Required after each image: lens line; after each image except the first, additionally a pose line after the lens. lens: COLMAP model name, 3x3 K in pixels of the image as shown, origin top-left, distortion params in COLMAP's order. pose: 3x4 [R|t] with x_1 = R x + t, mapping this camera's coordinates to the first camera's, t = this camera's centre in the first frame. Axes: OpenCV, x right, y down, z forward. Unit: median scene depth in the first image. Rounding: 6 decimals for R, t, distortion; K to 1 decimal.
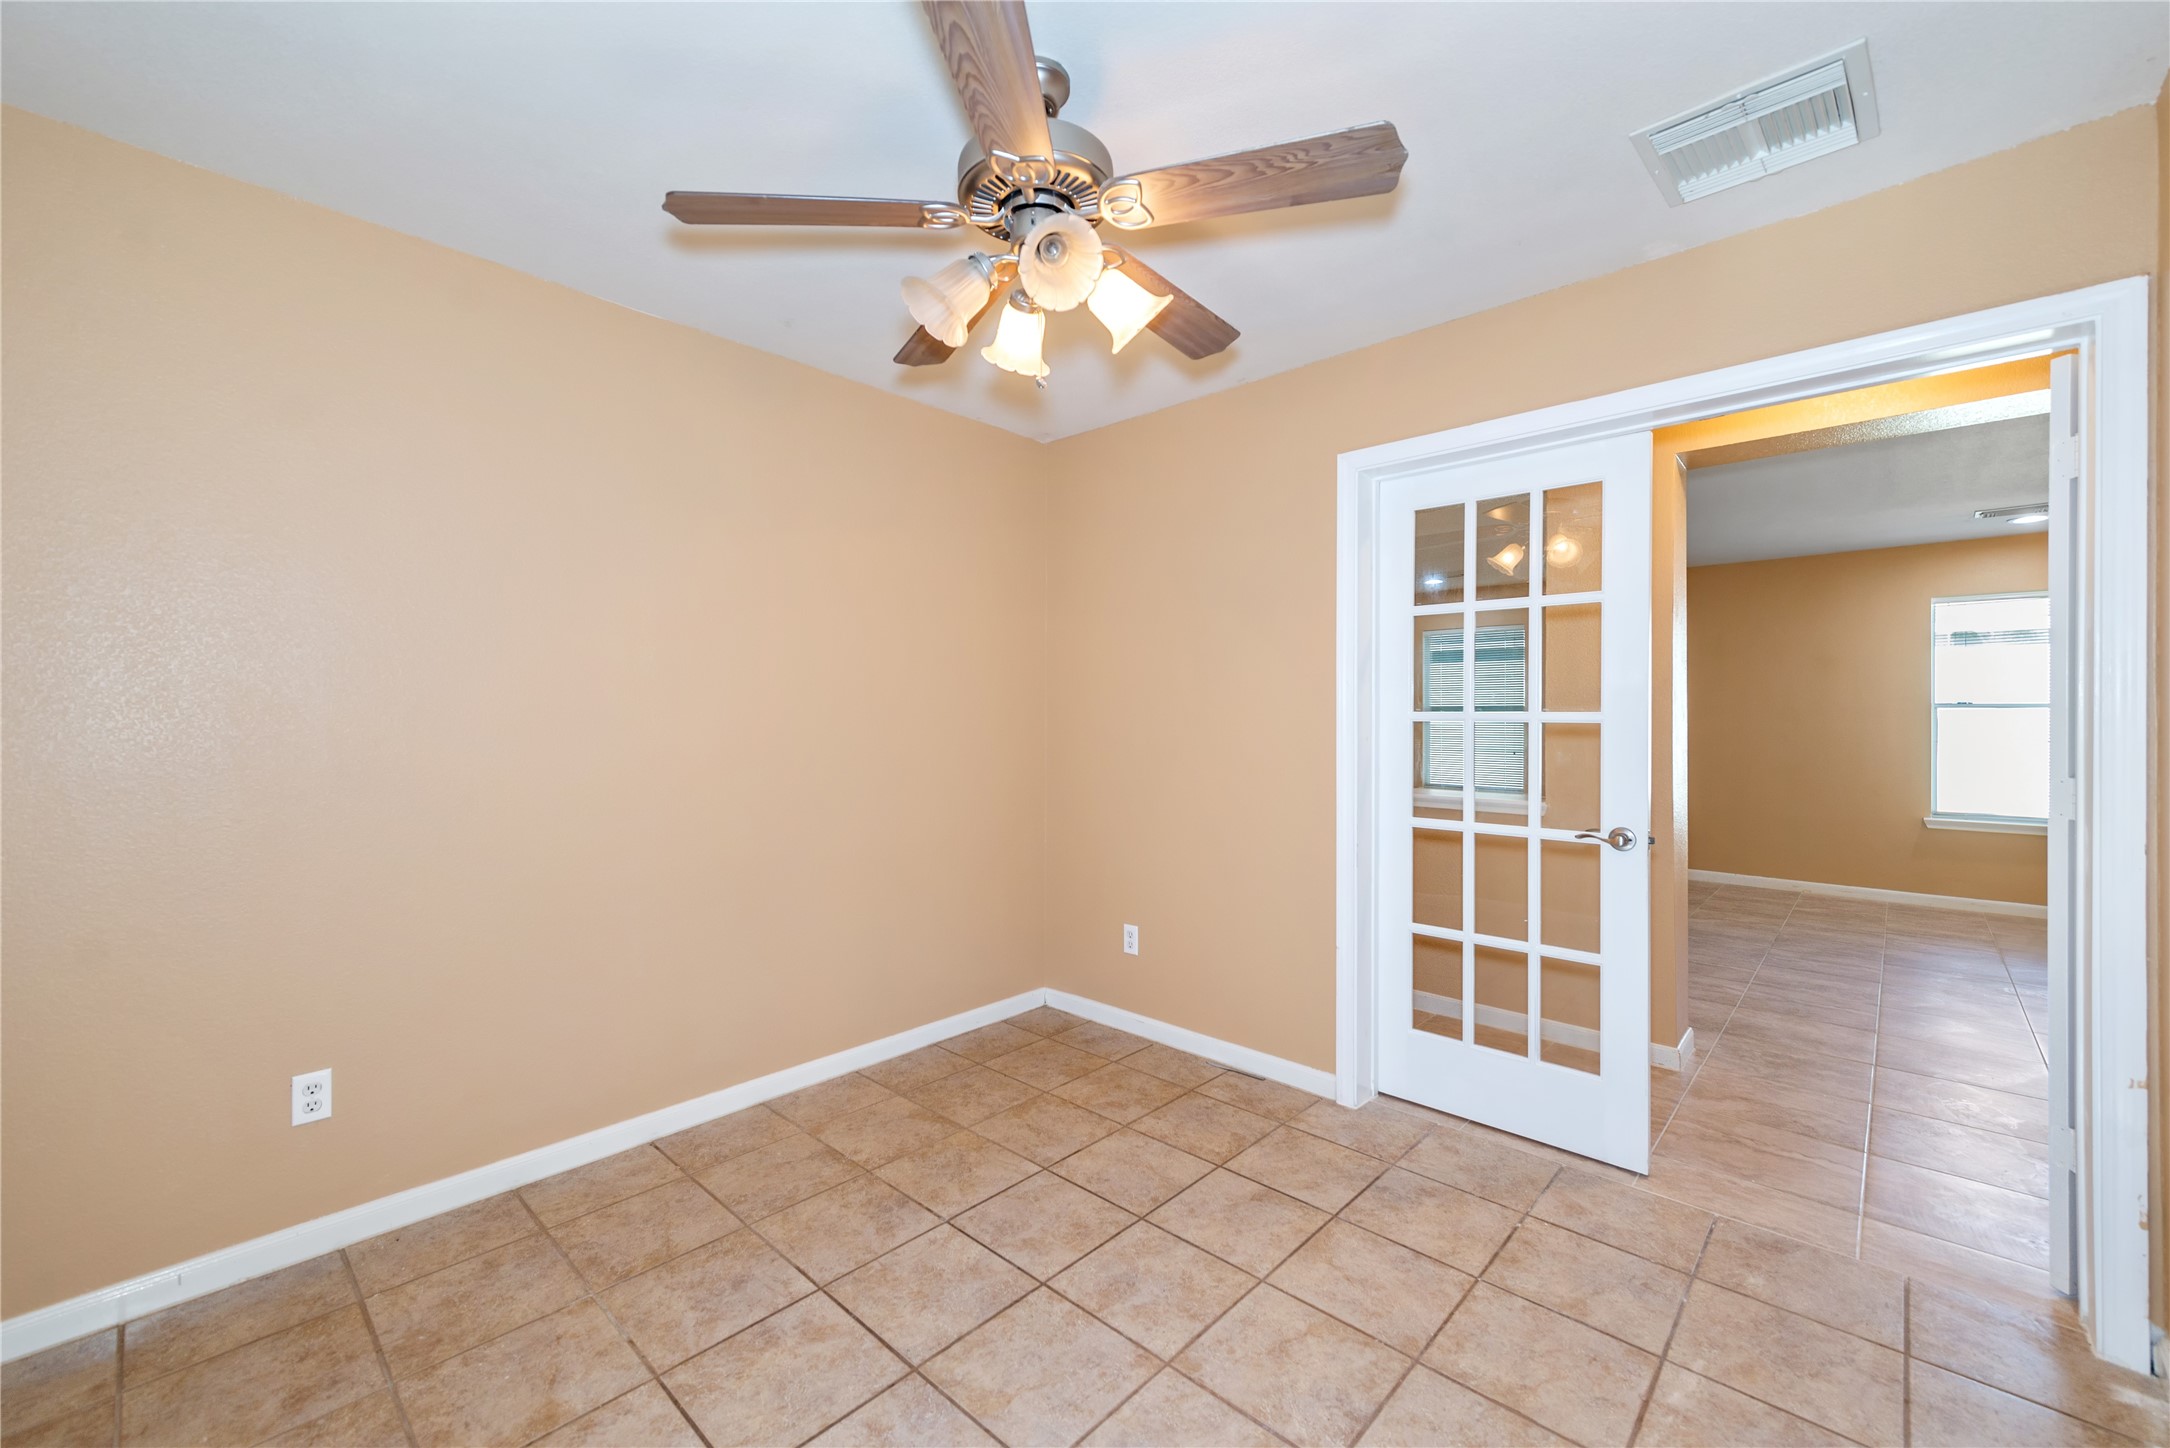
lens RADIAL K [[863.3, 0, 1085.0], [0, 863.3, 724.0], [0, 0, 1]] dist [0.010000, -0.000382]
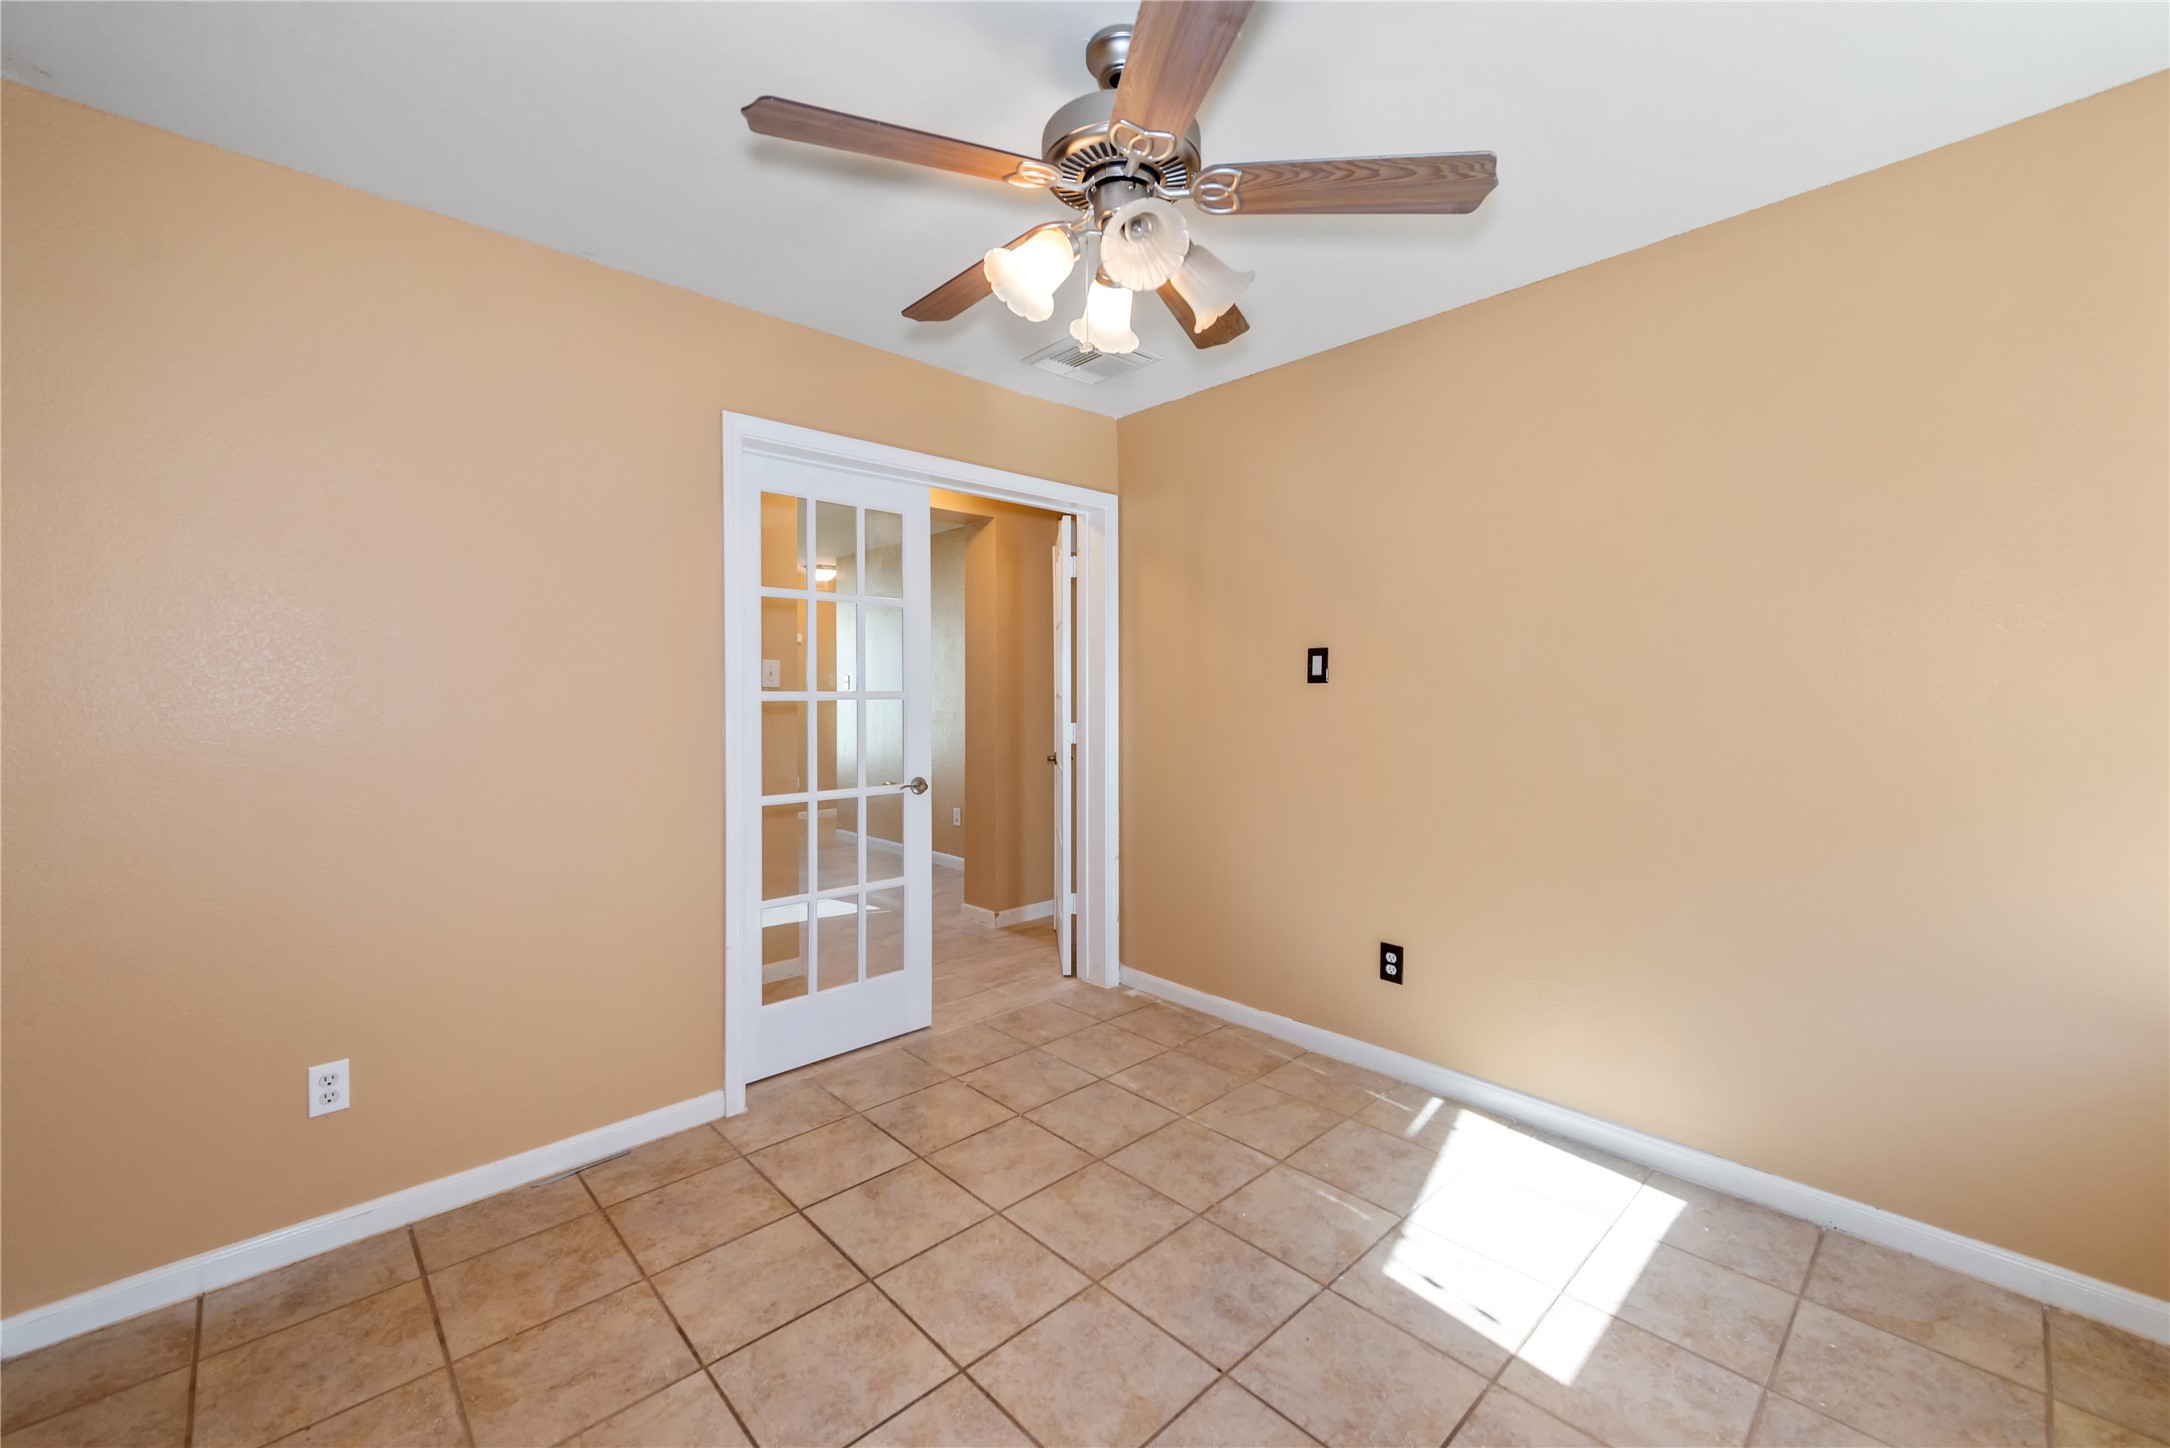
lens RADIAL K [[873.8, 0, 1075.7], [0, 873.8, 694.1], [0, 0, 1]] dist [0.024236, -0.007452]
pose [[0.068572, -0.007501, 0.997618, -0.709240], [0.012989, 0.999894, 0.006626, -0.013344], [-0.997562, 0.012504, 0.068662, 0.652769]]
